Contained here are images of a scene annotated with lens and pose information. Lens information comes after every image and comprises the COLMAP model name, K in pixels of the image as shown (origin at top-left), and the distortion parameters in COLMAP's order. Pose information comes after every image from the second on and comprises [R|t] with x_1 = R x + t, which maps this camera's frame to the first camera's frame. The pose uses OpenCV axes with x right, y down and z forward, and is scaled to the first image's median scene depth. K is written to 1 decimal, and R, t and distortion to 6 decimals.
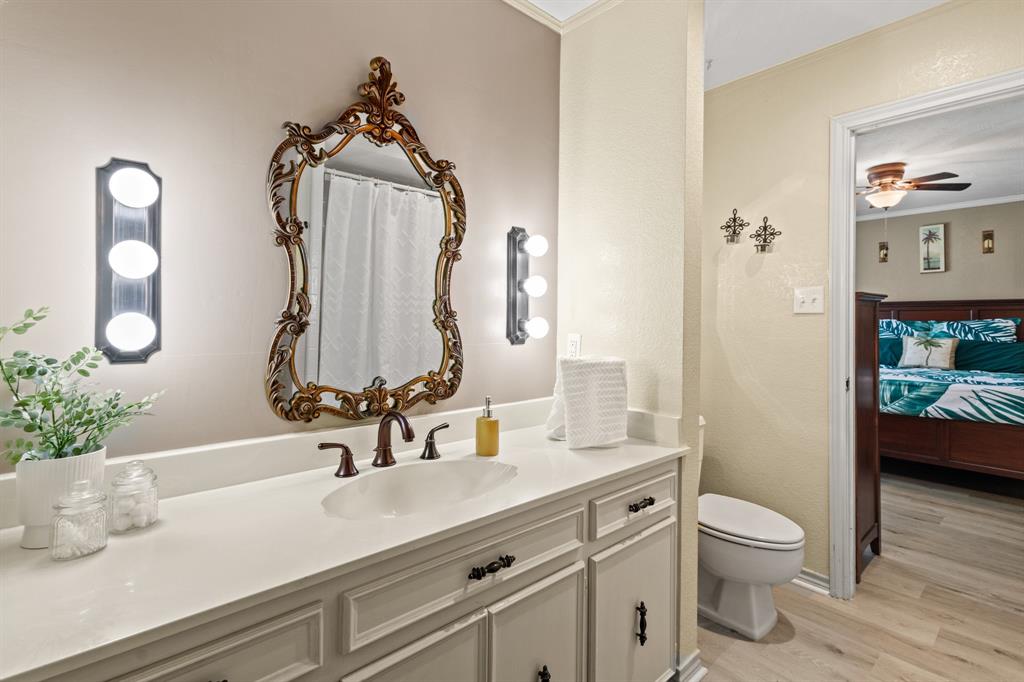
lens RADIAL K [[475.3, 0, 525.8], [0, 475.3, 318.3], [0, 0, 1]] dist [0.002387, -0.000691]
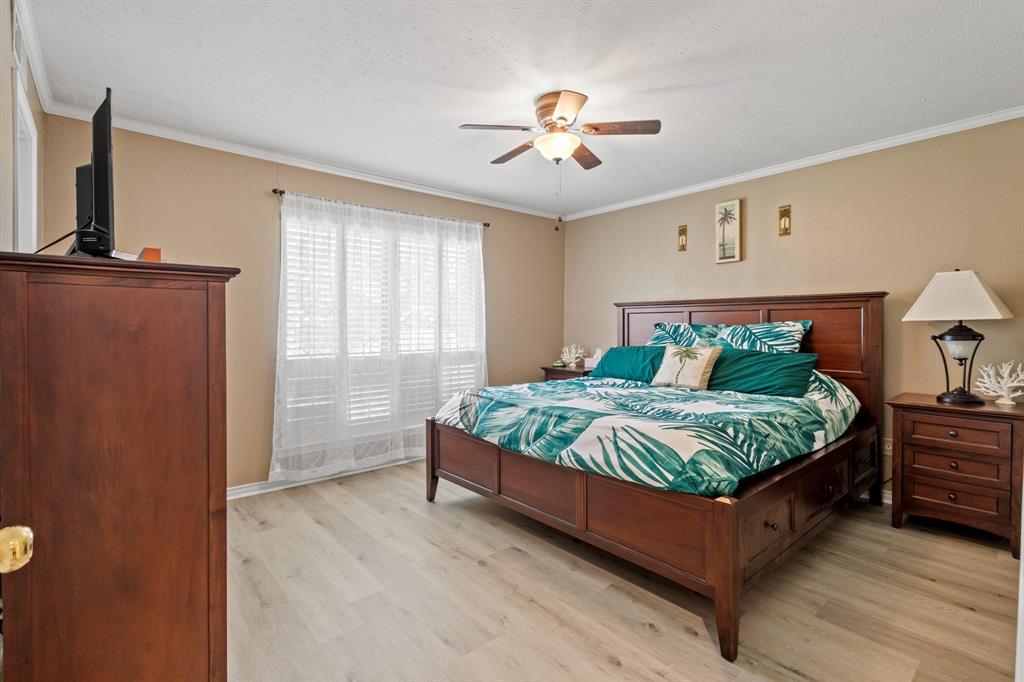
lens RADIAL K [[475.3, 0, 510.5], [0, 475.3, 334.8], [0, 0, 1]] dist [0.002387, -0.000691]
pose [[0.999969, -0.000060, -0.007884, 0.578563], [0.000198, 0.999847, 0.017500, 0.009303], [0.007882, -0.017501, 0.999816, 0.250319]]
